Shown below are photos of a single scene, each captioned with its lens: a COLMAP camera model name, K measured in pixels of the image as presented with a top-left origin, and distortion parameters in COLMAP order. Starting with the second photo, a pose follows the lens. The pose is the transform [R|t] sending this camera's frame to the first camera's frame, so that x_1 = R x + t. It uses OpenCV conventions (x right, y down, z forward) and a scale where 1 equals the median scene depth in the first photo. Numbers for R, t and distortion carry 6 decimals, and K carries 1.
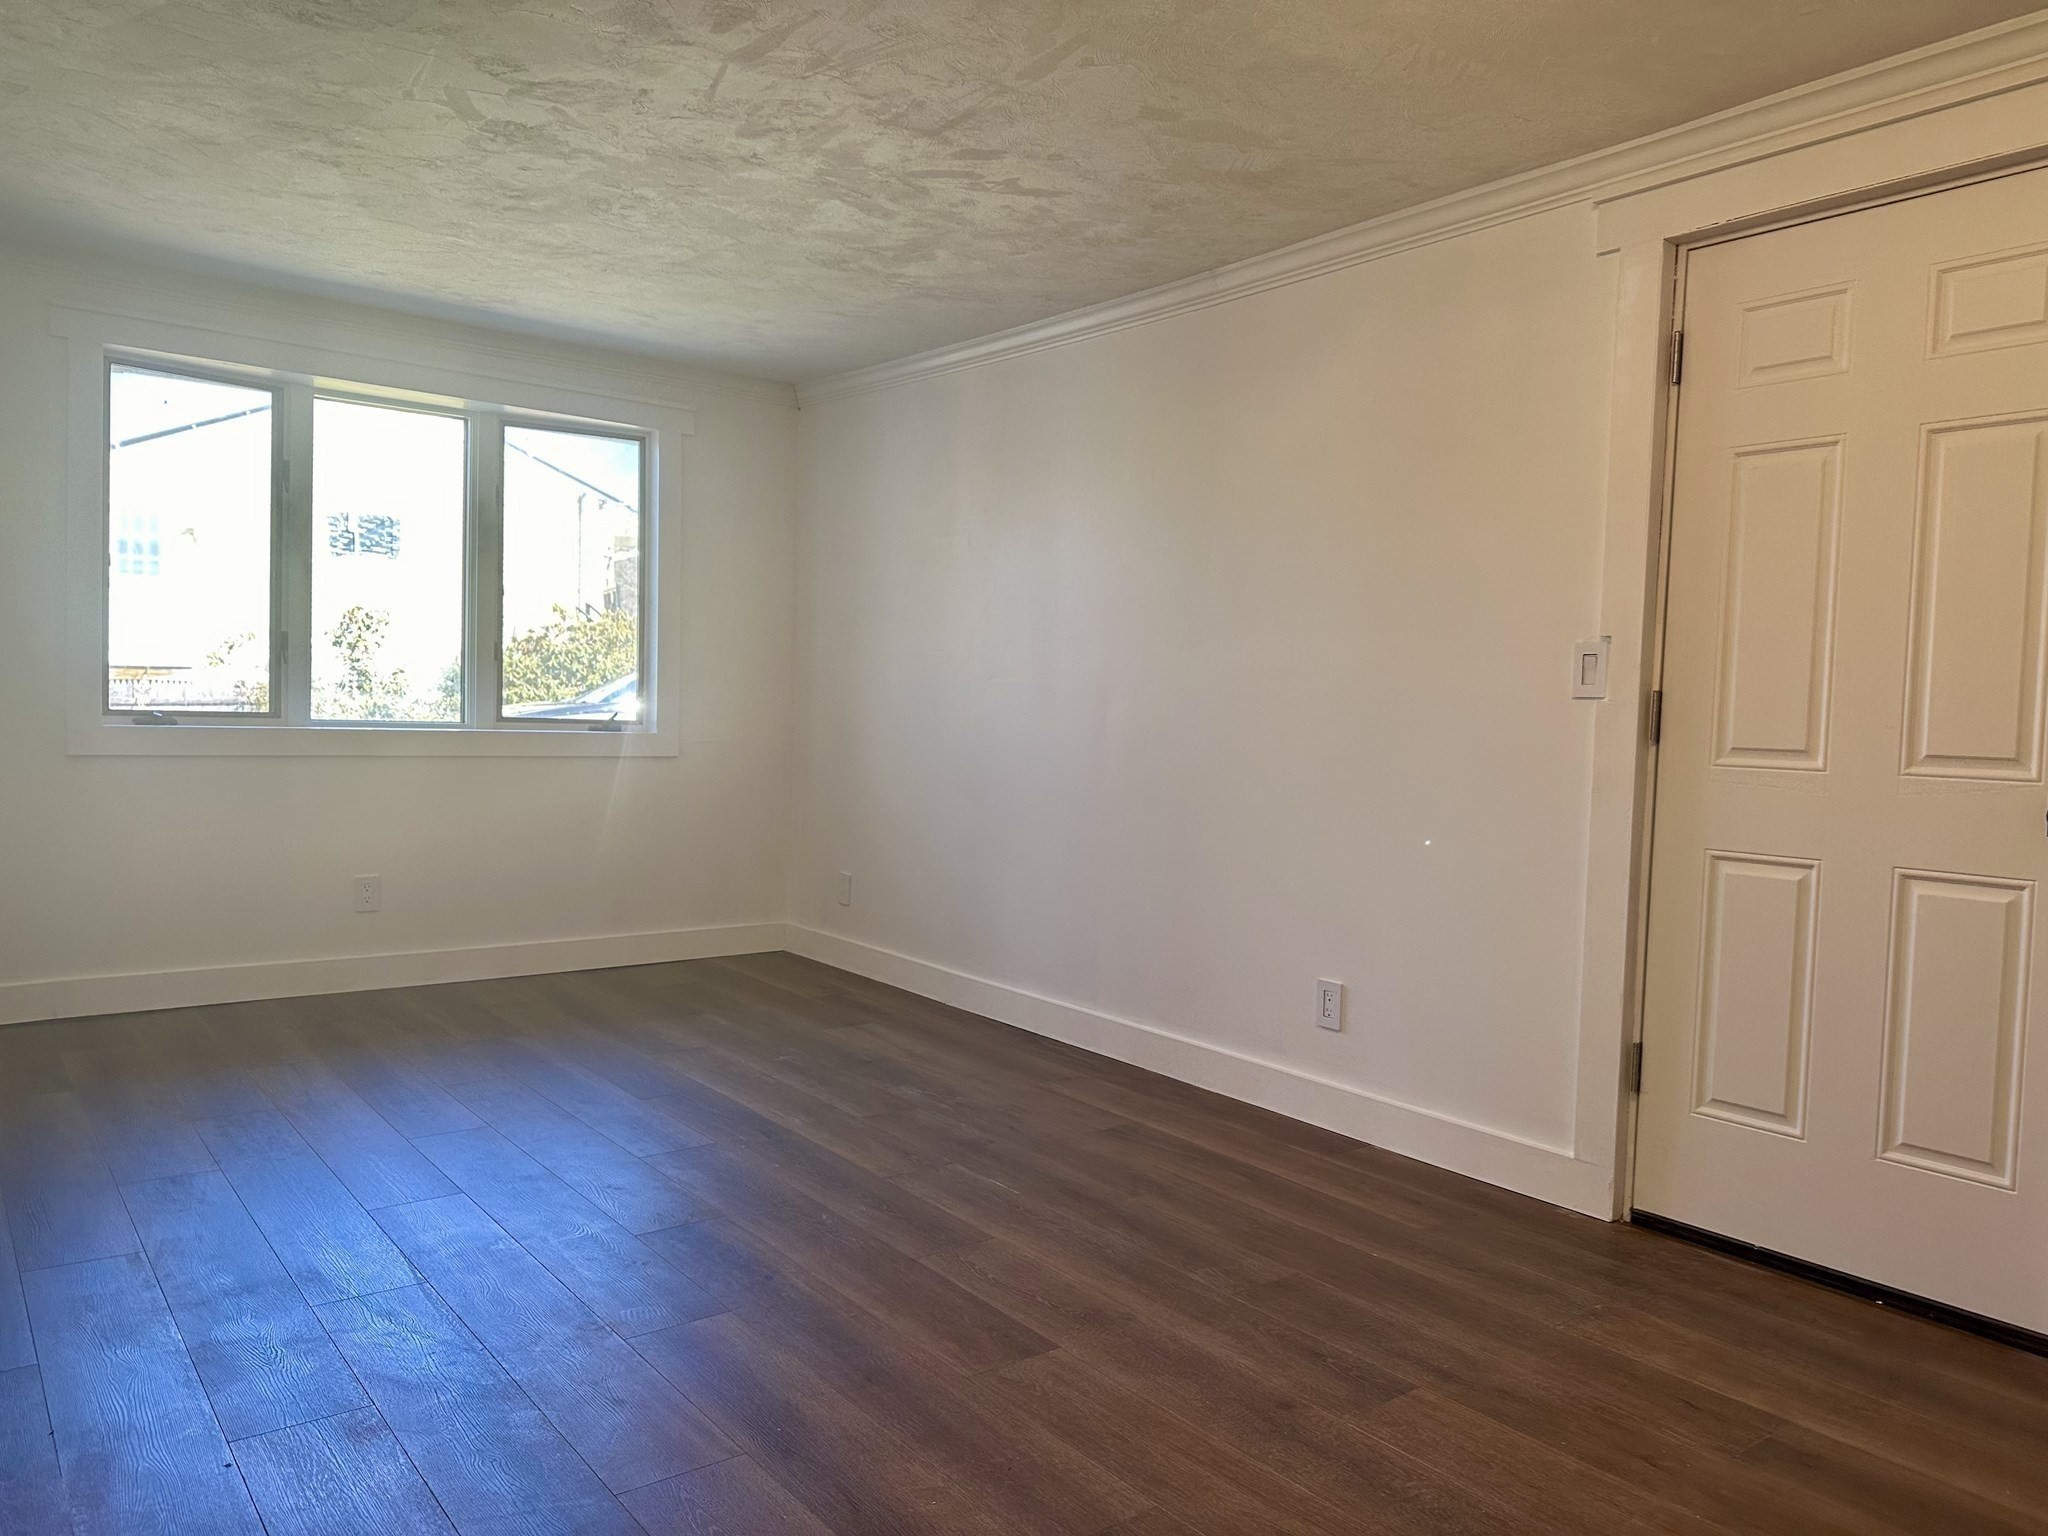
lens RADIAL K [[1423.5, 0, 1028.8], [0, 1423.5, 777.6], [0, 0, 1]] dist [0.131053, -0.204419]
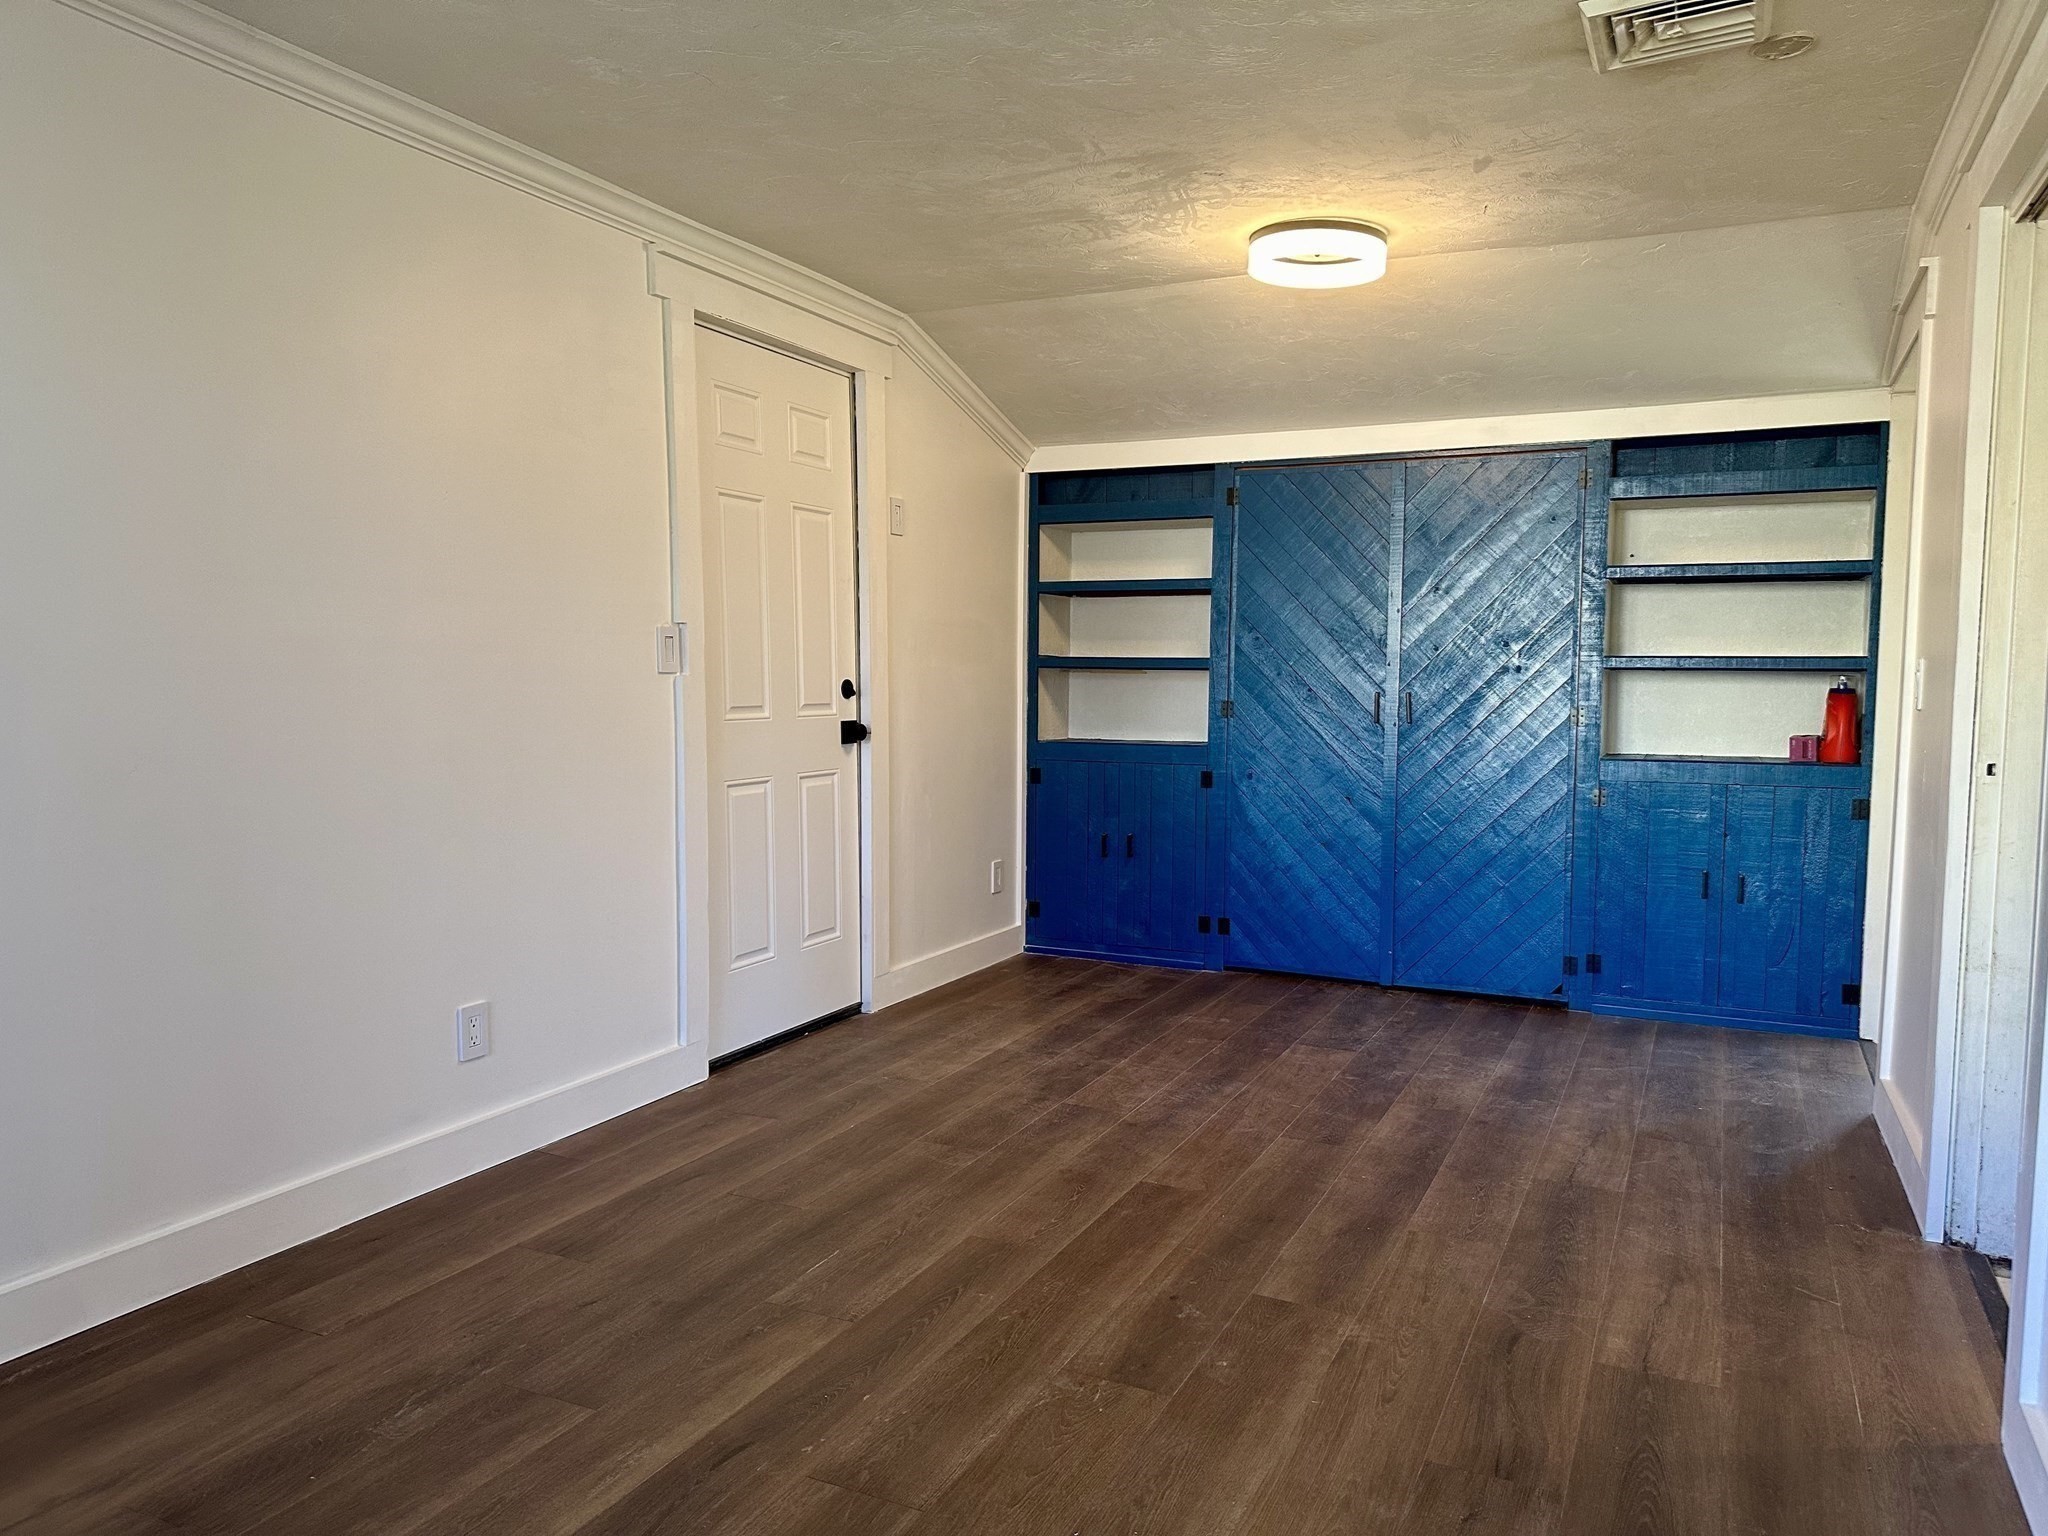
lens RADIAL K [[1423.5, 0, 1028.8], [0, 1423.5, 777.6], [0, 0, 1]] dist [0.131053, -0.204419]
pose [[-0.442585, -0.100333, 0.891096, -0.895435], [0.026857, 0.991792, 0.125010, -0.118991], [-0.896324, 0.079260, -0.436257, 1.367696]]
